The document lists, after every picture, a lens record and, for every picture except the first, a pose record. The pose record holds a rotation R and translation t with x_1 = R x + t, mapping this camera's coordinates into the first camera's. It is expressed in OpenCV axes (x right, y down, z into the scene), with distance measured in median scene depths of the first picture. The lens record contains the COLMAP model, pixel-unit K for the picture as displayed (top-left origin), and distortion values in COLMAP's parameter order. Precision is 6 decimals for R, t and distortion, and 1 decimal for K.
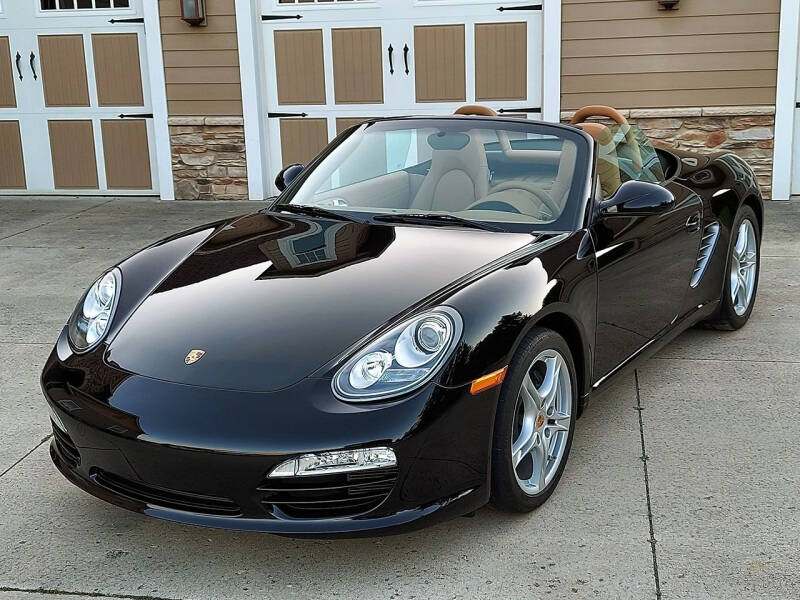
lens RADIAL K [[1108.1, 0, 400.0], [0, 1108.1, 300.0], [0, 0, 1]] dist [0.207618, -0.497347]
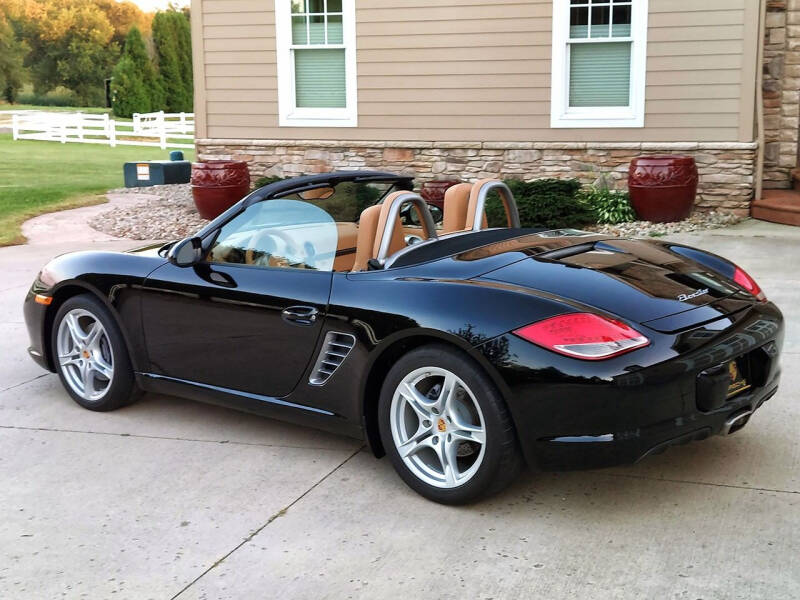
lens RADIAL K [[1197.5, 0, 400.0], [0, 1197.5, 300.0], [0, 0, 1]] dist [0.213739, -0.542924]
pose [[-0.164445, 0.224174, -0.960575, 0.607674], [-0.211848, 0.943081, 0.256358, -0.178805], [0.963368, 0.245652, -0.107594, 0.580335]]
